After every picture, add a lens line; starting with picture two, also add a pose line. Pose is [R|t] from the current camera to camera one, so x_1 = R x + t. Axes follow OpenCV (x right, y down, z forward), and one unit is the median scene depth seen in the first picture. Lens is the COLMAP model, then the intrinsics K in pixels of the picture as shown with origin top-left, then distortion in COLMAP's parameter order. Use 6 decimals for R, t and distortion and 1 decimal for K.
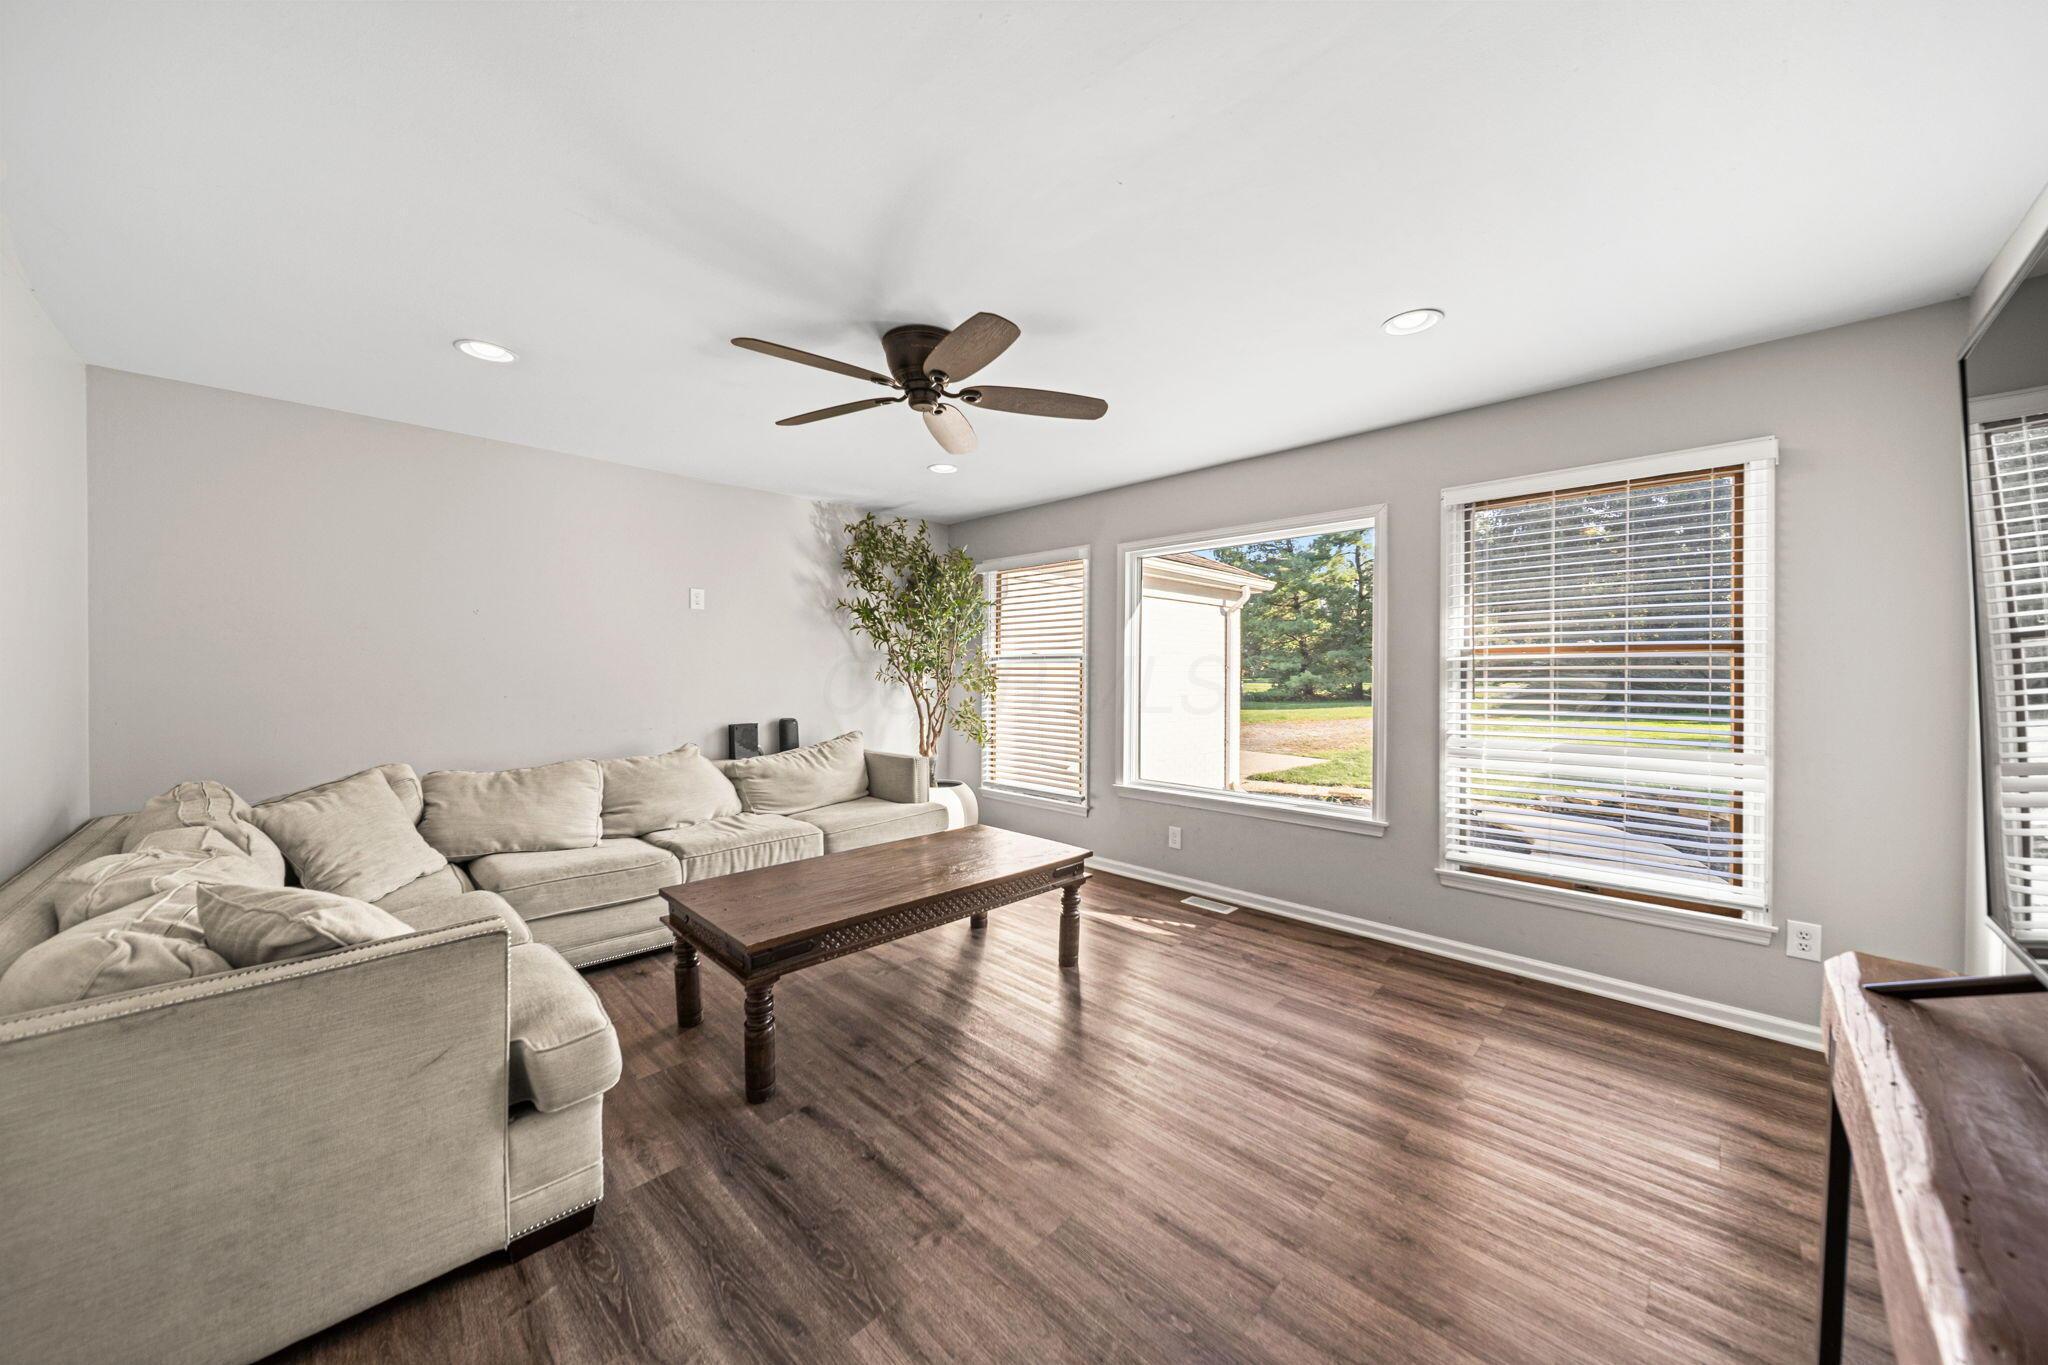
lens RADIAL K [[719.1, 0, 1023.2], [0, 719.1, 675.9], [0, 0, 1]] dist [-0.000121, 0.000029]
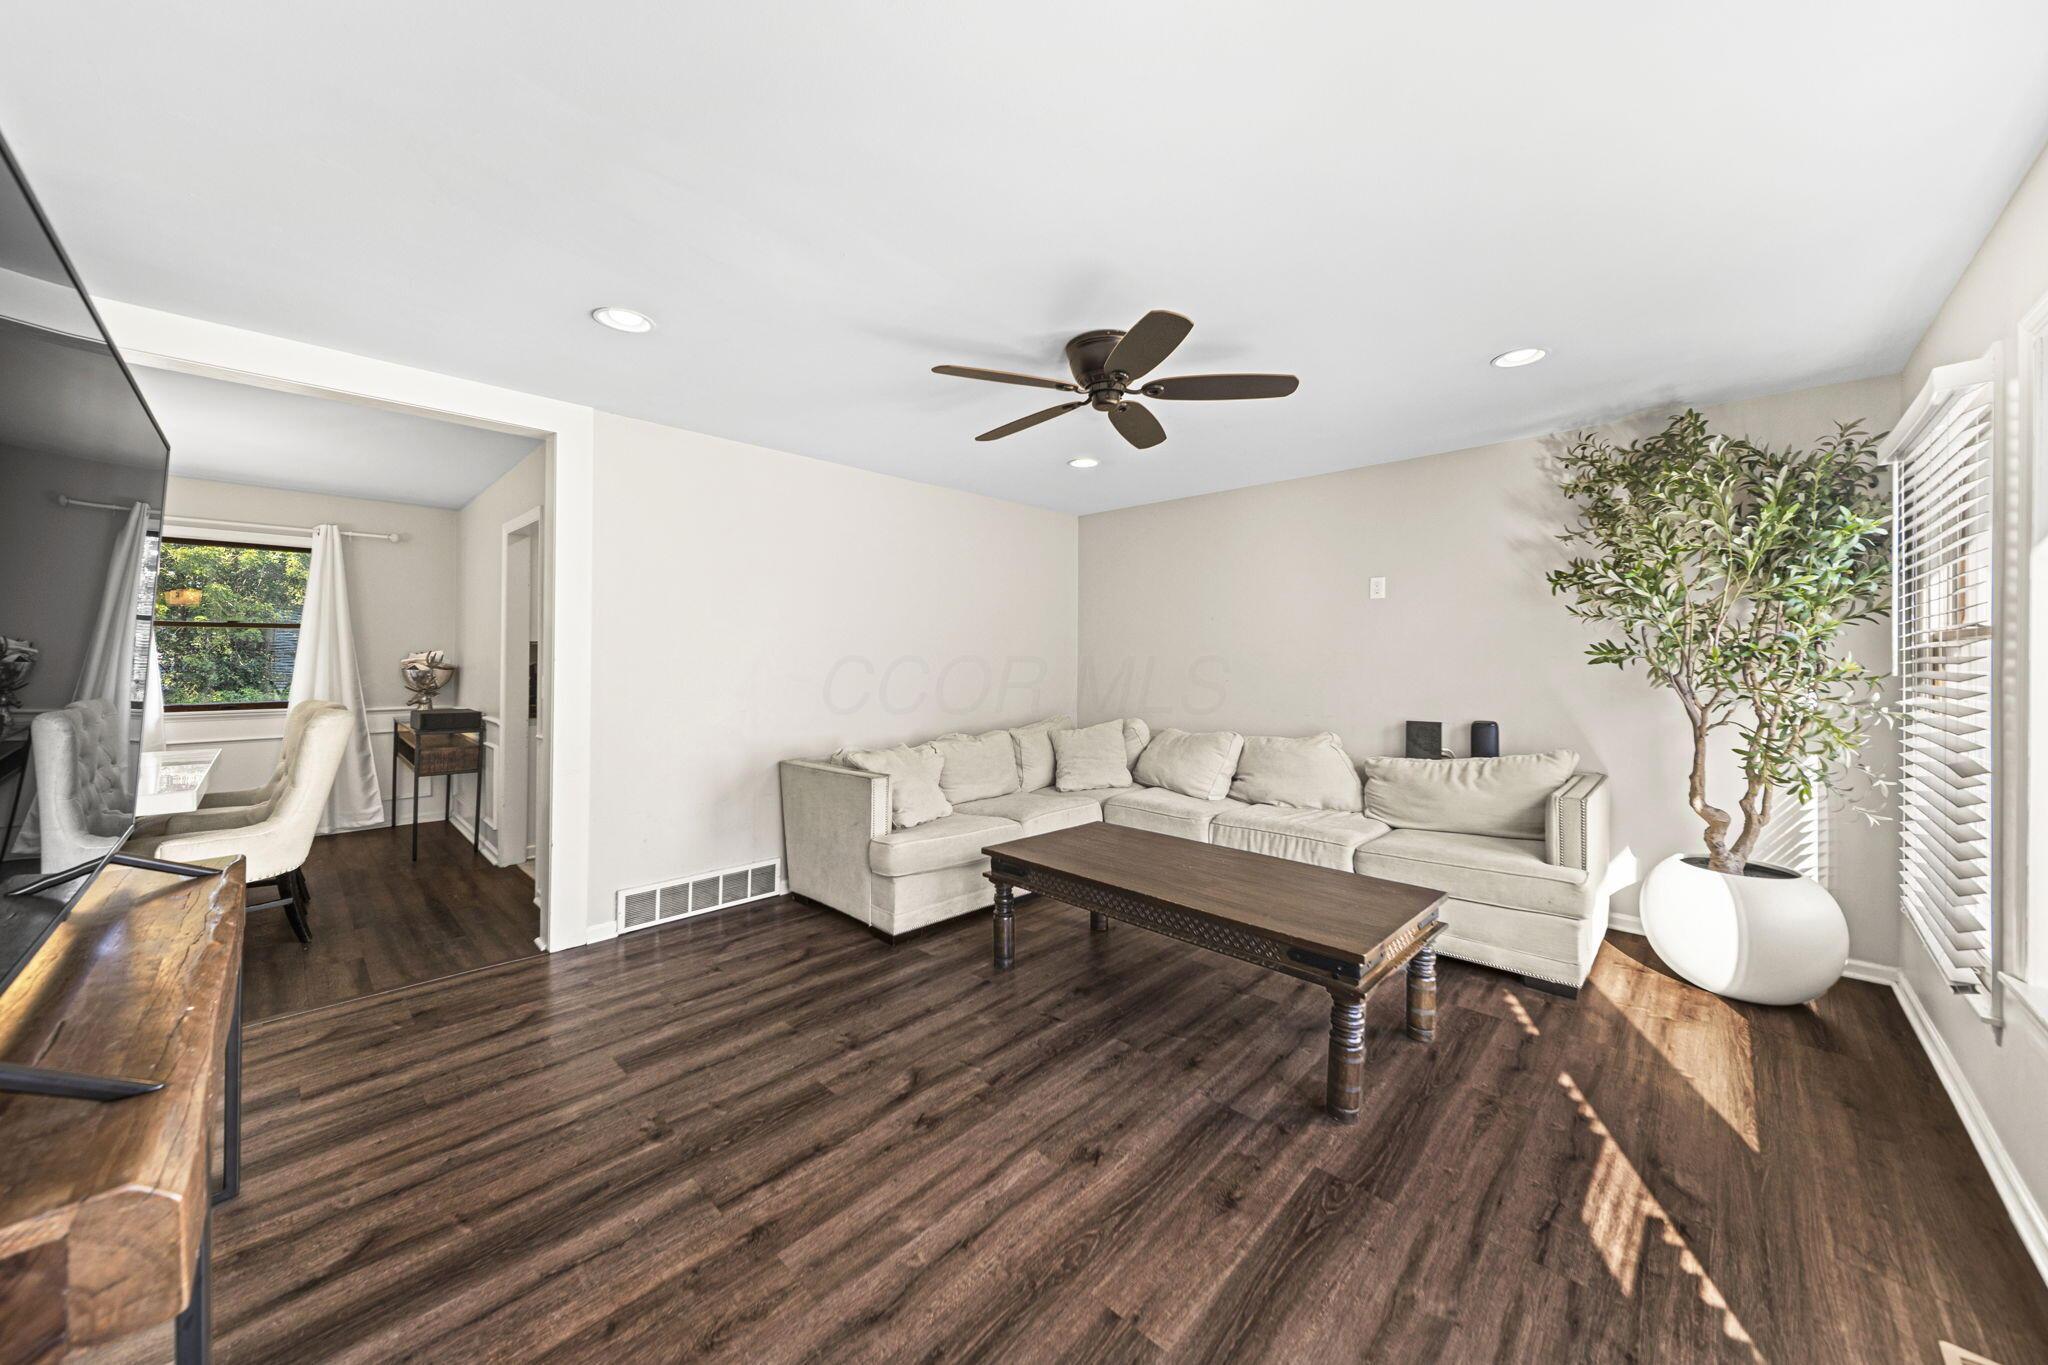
lens RADIAL K [[719.1, 0, 1023.2], [0, 719.1, 660.8], [0, 0, 1]] dist [-0.000121, 0.000029]
pose [[0.001316, 0.007824, -0.999969, 0.609912], [-0.006733, 0.999947, 0.007815, -0.014626], [0.999976, 0.006723, 0.001369, 0.604056]]
